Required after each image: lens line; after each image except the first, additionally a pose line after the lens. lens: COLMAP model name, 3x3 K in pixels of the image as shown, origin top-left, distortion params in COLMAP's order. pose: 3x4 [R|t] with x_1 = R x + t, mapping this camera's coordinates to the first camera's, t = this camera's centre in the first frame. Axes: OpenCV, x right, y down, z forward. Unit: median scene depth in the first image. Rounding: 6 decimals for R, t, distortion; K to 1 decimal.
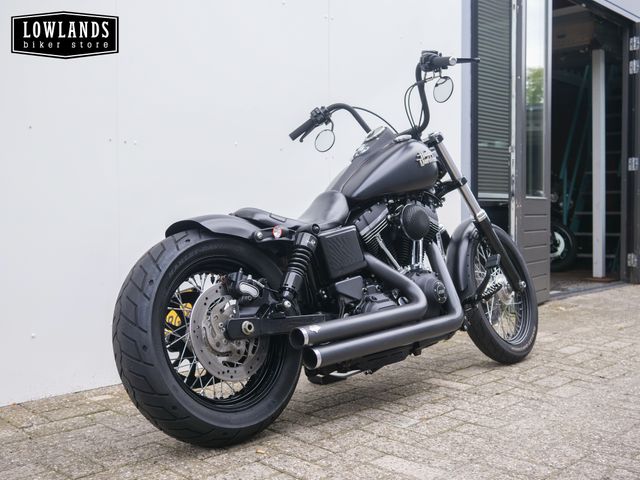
lens RADIAL K [[736.3, 0, 320.0], [0, 736.3, 240.0], [0, 0, 1]] dist [-0.005764, 0.016651]
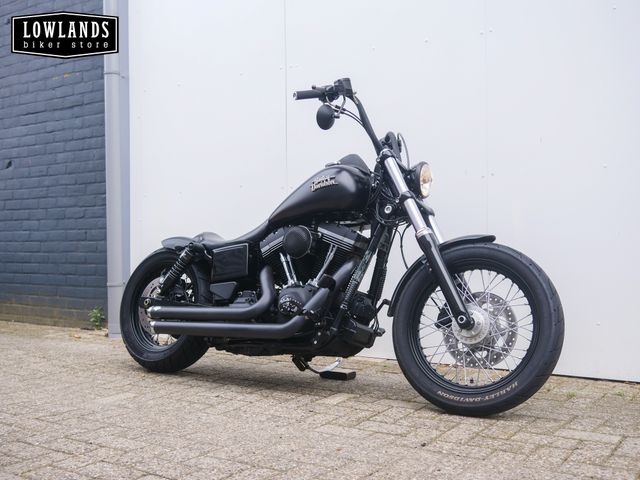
lens RADIAL K [[736.3, 0, 320.0], [0, 736.3, 240.0], [0, 0, 1]] dist [-0.005764, 0.016651]
pose [[0.145683, -0.003785, -0.989324, 0.720245], [-0.029270, 0.999538, -0.008134, -0.010636], [0.988898, 0.030143, 0.145505, 0.494578]]
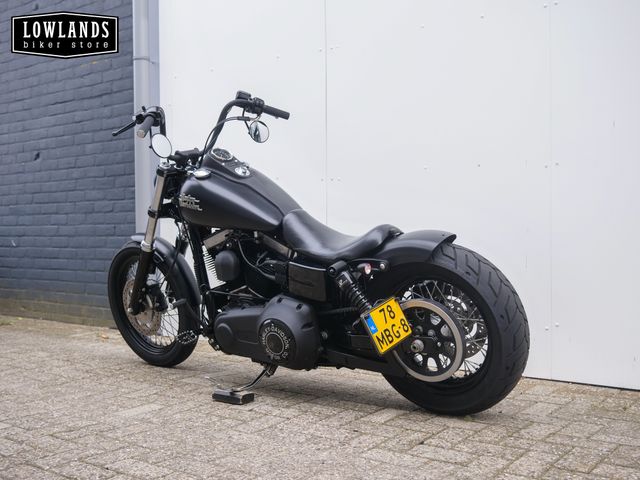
lens RADIAL K [[736.3, 0, 320.0], [0, 736.3, 240.0], [0, 0, 1]] dist [-0.005764, 0.016651]
pose [[0.098334, 0.004811, -0.995142, 0.652114], [-0.032410, 0.999473, 0.001629, -0.013504], [0.994626, 0.032092, 0.098438, 0.496433]]
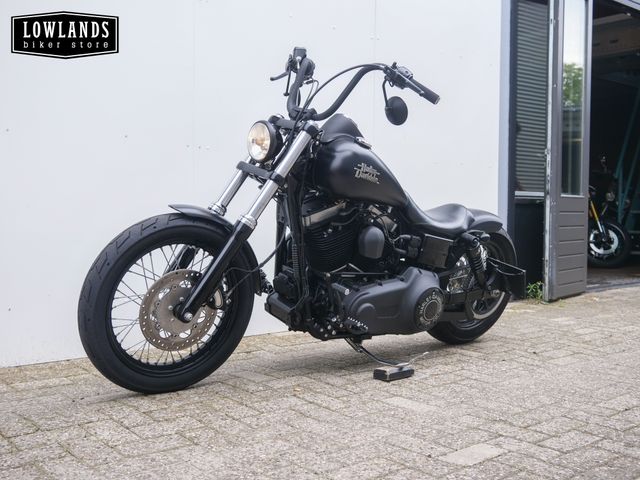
lens RADIAL K [[736.3, 0, 320.0], [0, 736.3, 240.0], [0, 0, 1]] dist [-0.005764, 0.016651]
pose [[0.994652, 0.014806, -0.102213, 0.038195], [-0.014403, 0.999885, 0.004676, 0.007931], [0.102271, -0.003179, 0.994752, -0.123147]]
